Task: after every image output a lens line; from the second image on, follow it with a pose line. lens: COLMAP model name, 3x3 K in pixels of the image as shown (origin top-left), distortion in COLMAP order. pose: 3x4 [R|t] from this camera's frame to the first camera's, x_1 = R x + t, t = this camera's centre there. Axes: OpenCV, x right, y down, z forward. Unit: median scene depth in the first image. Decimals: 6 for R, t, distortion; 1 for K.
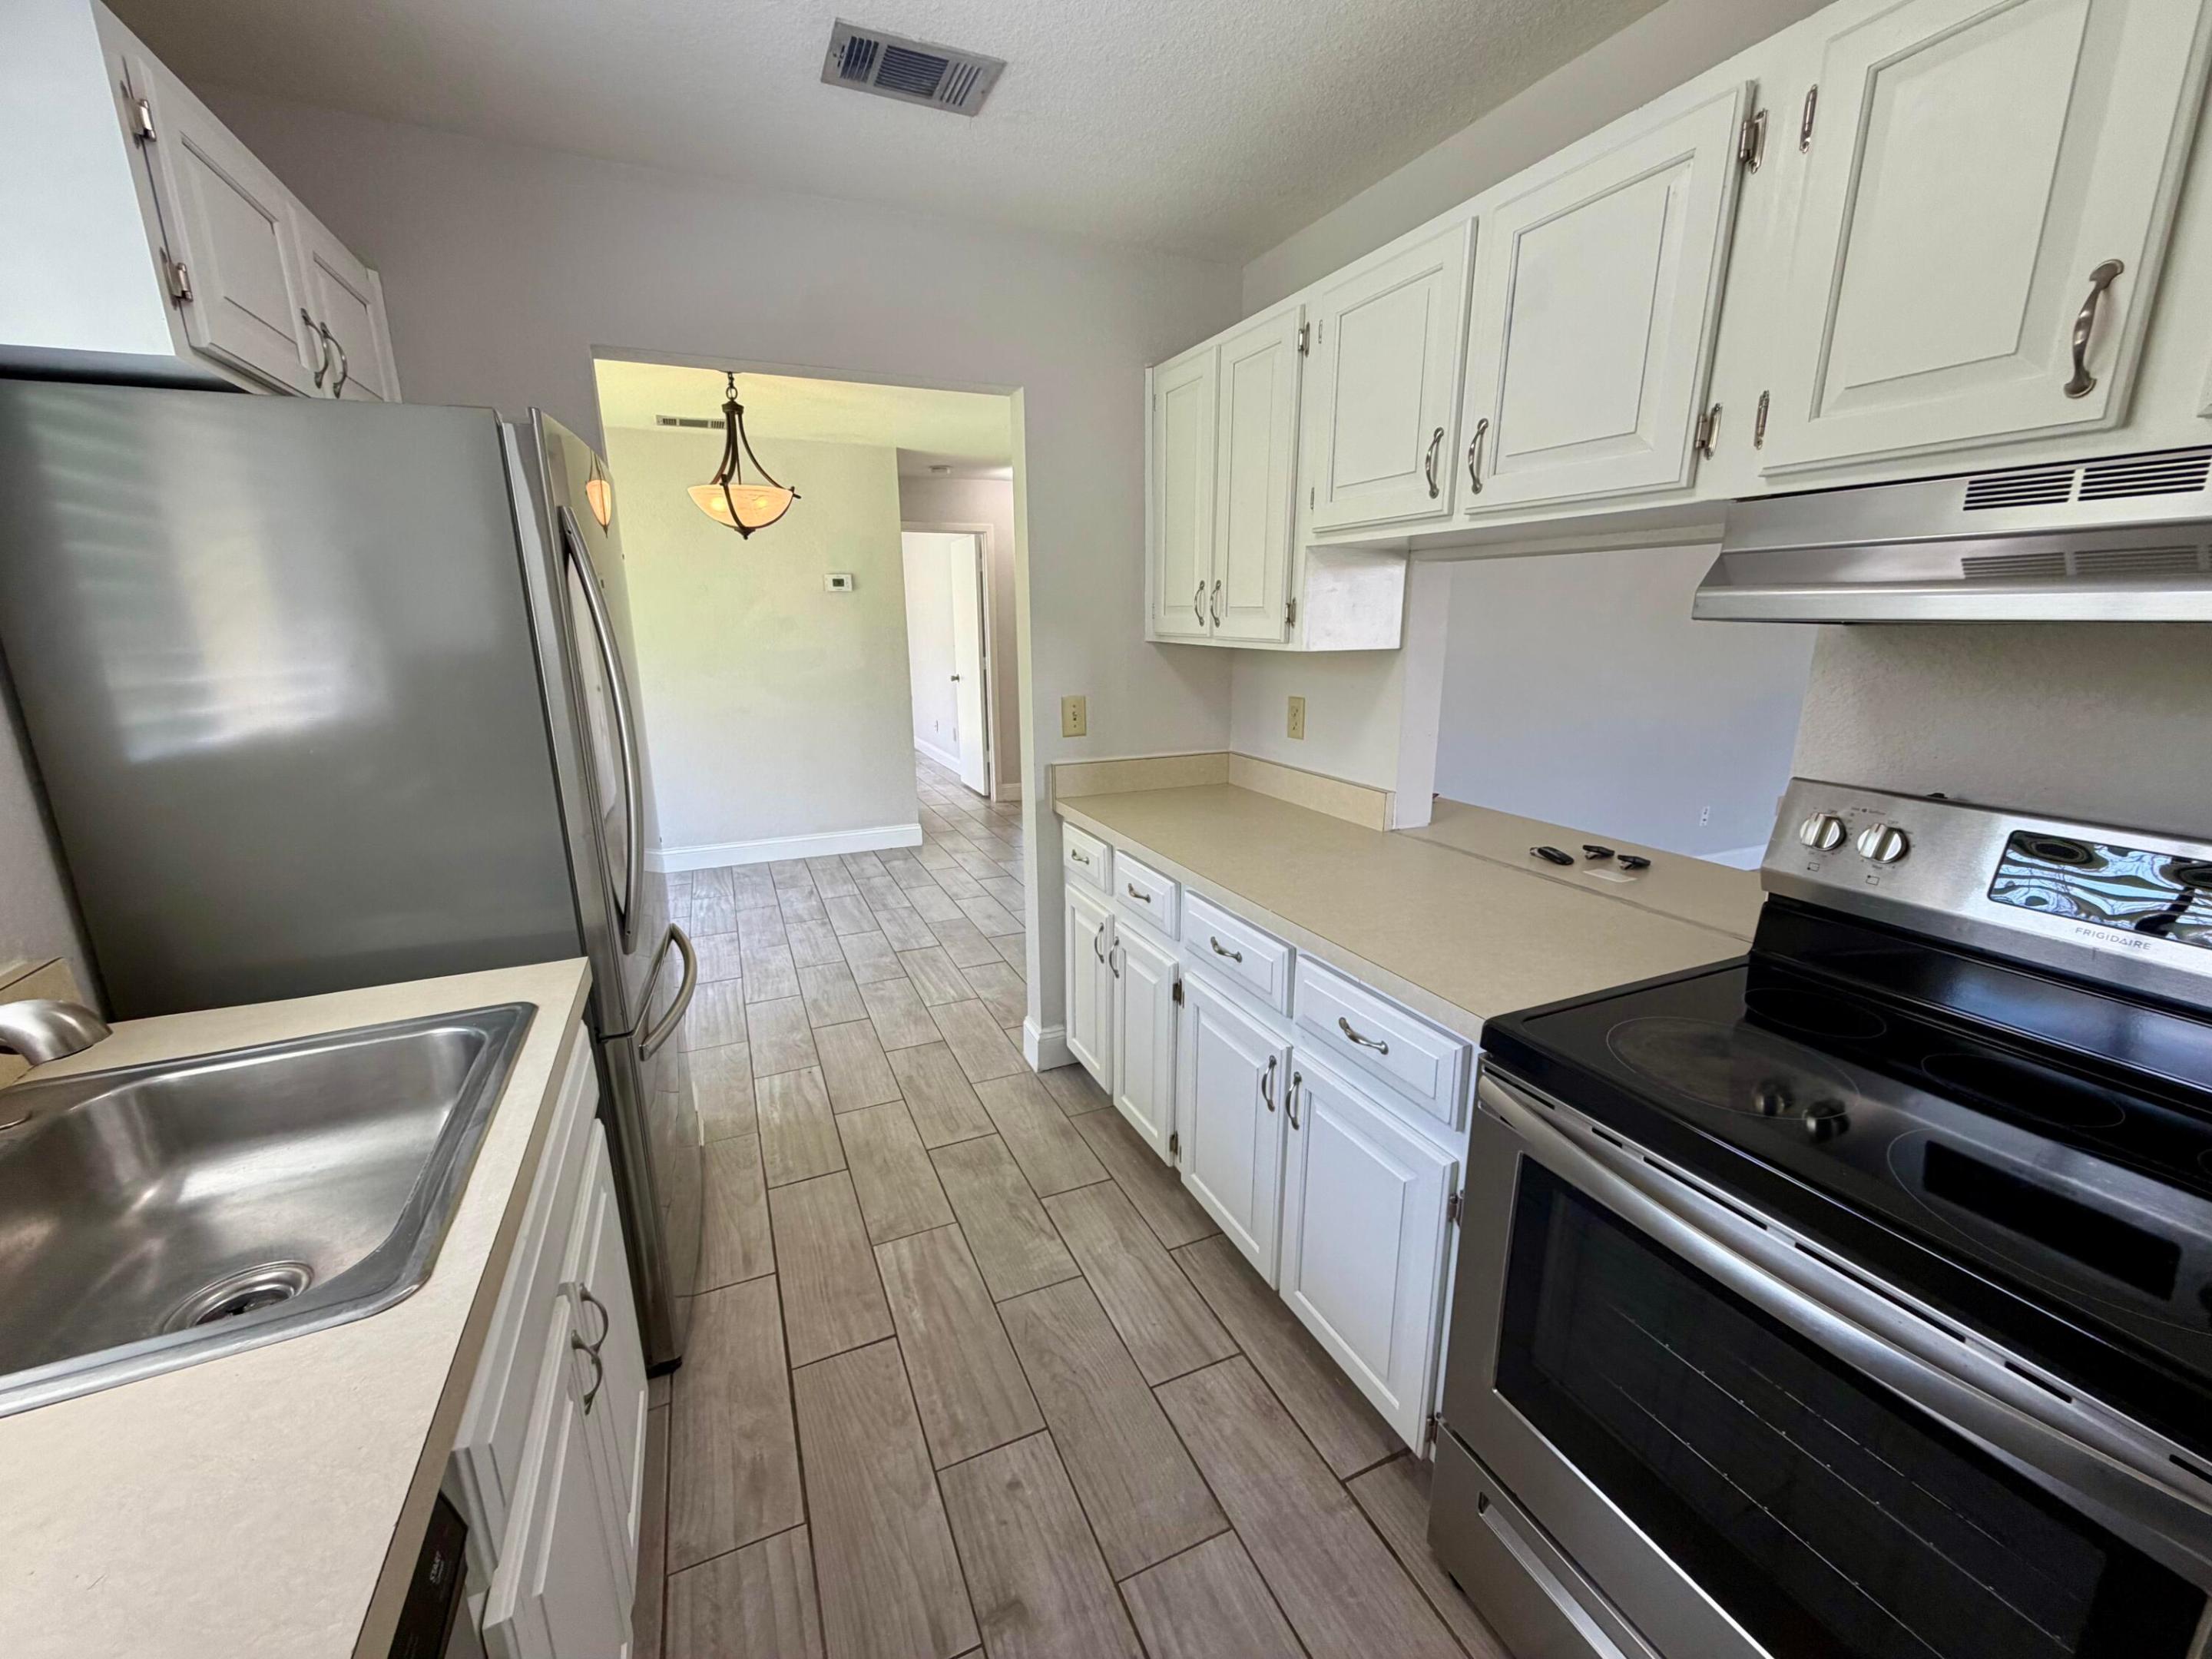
lens RADIAL K [[881.8, 0, 1105.5], [0, 881.8, 833.6], [0, 0, 1]] dist [0.001127, 0.000091]
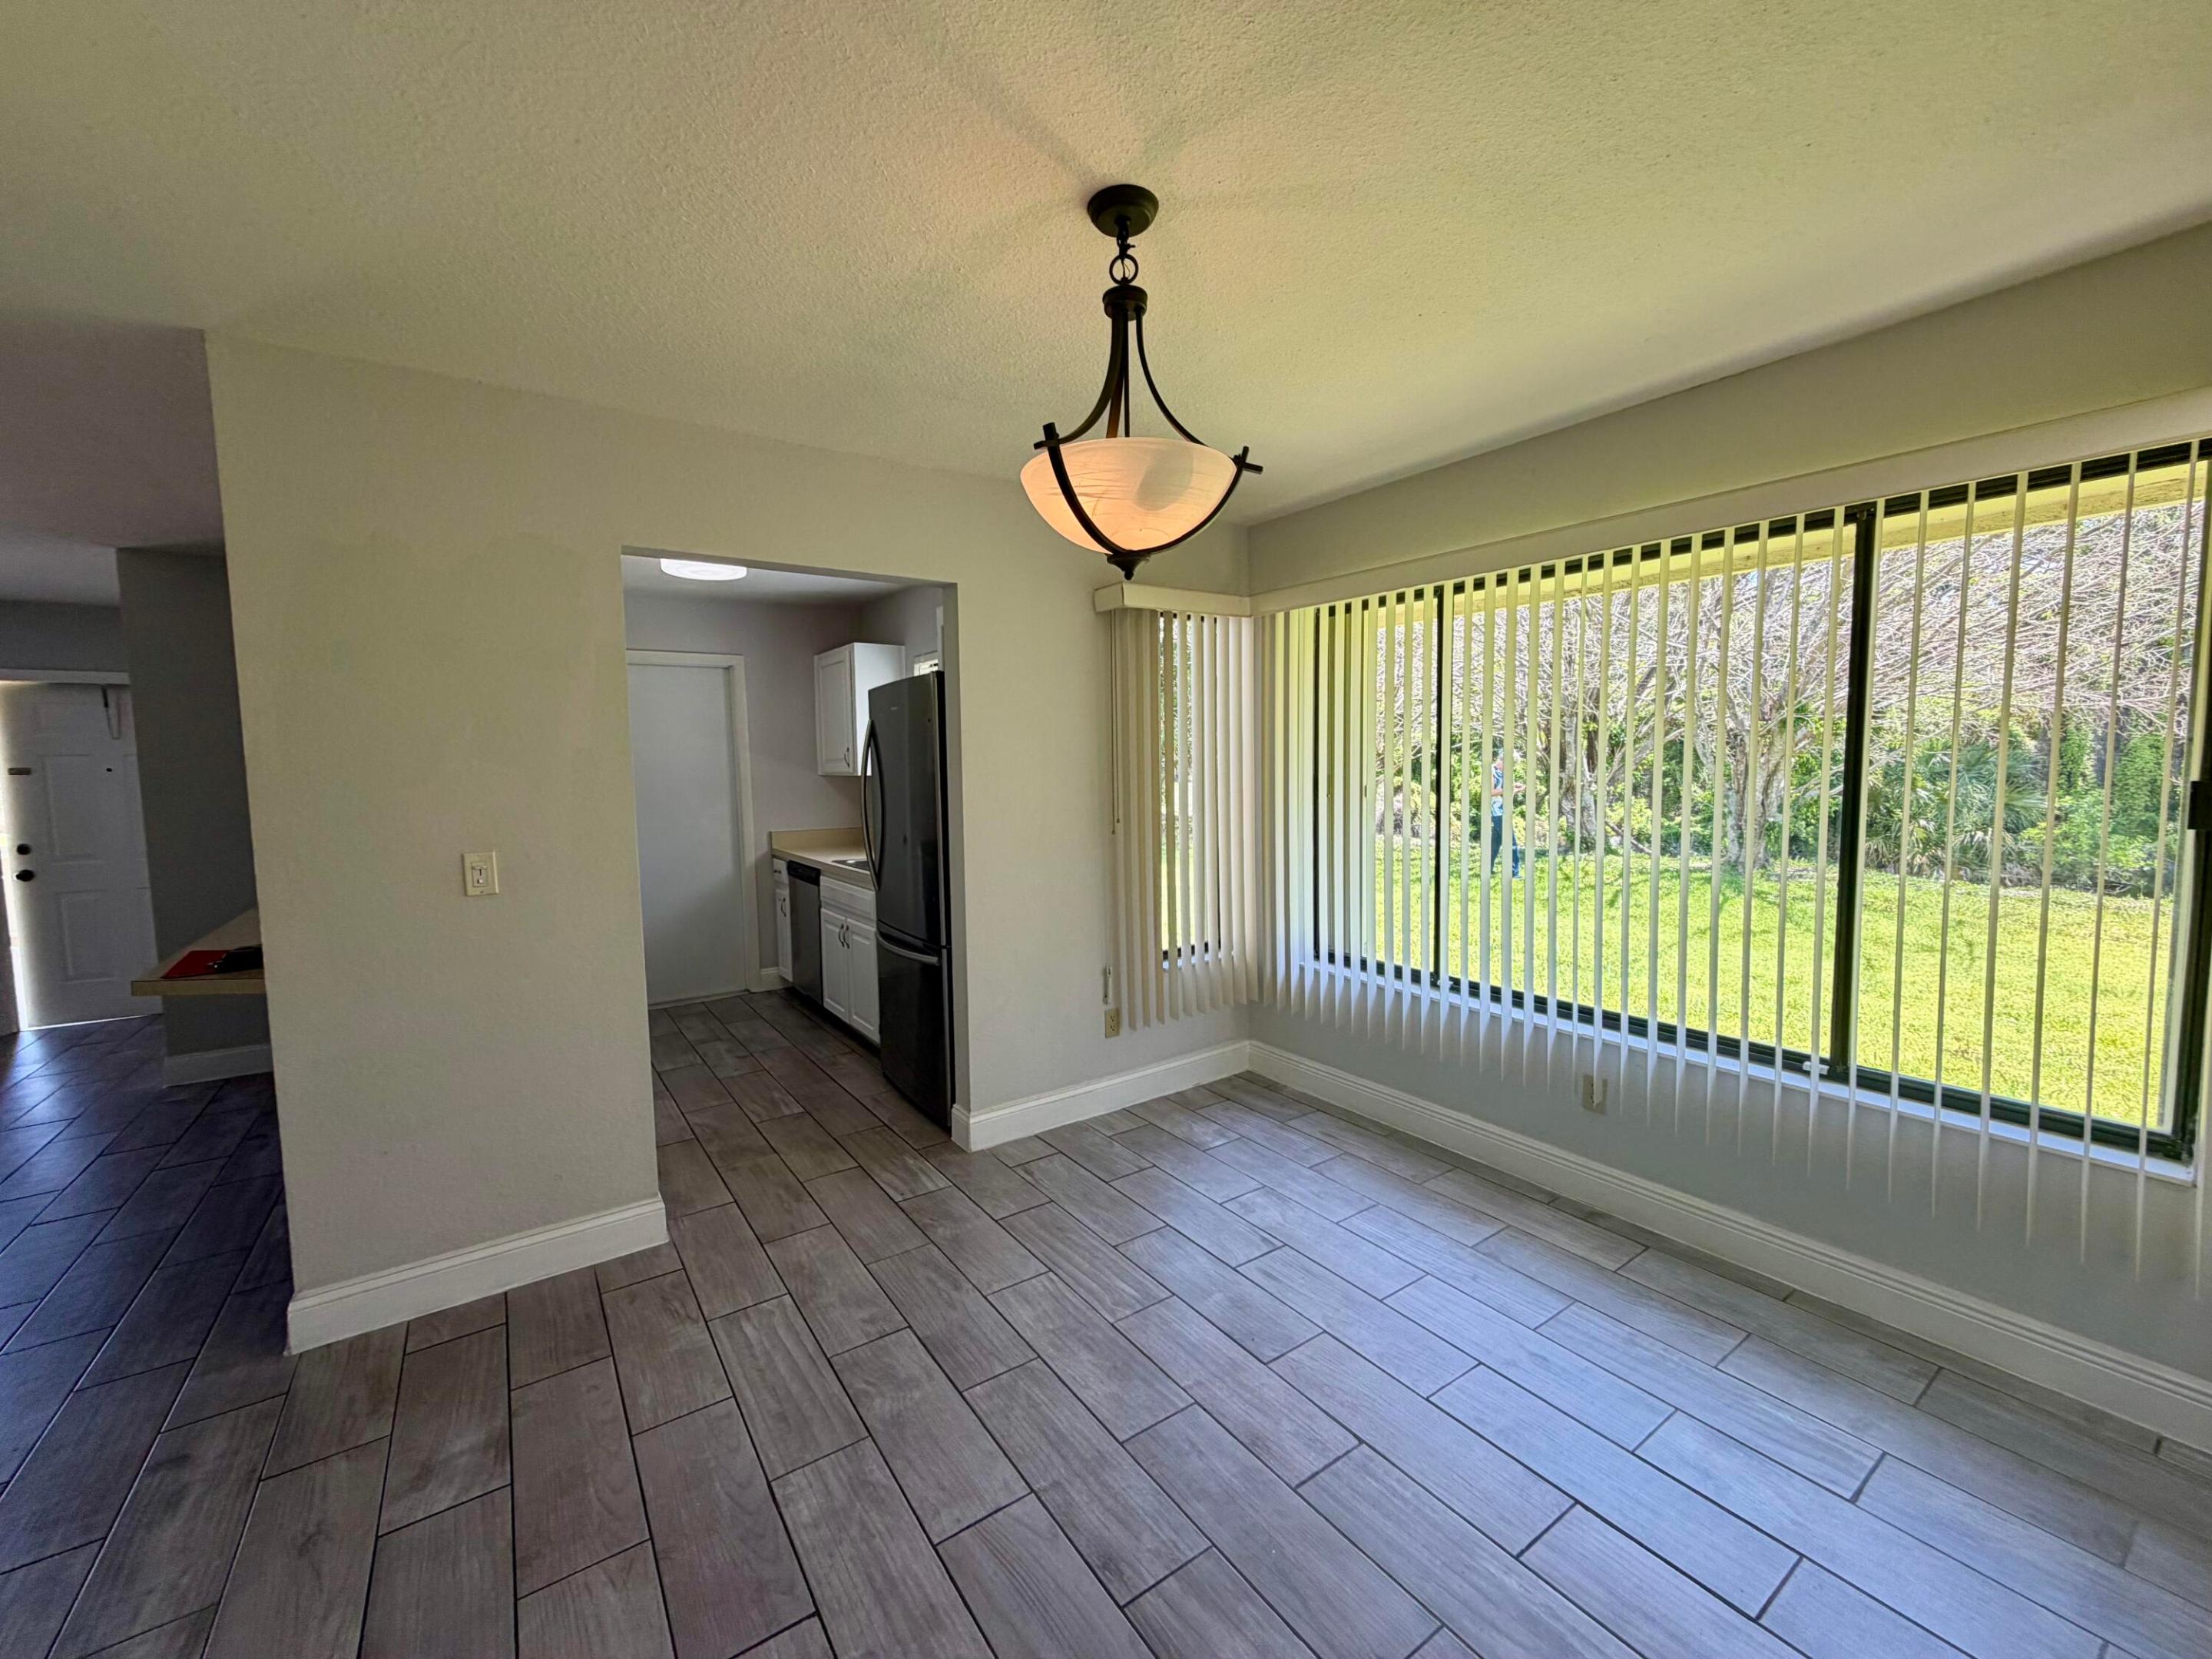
lens RADIAL K [[881.8, 0, 1102.4], [0, 881.8, 827.1], [0, 0, 1]] dist [0.001127, 0.000091]
pose [[-0.981383, 0.044951, -0.186727, -0.332320], [-0.015757, 0.950104, 0.311534, -0.382557], [0.191414, 0.308676, -0.931708, 1.582151]]
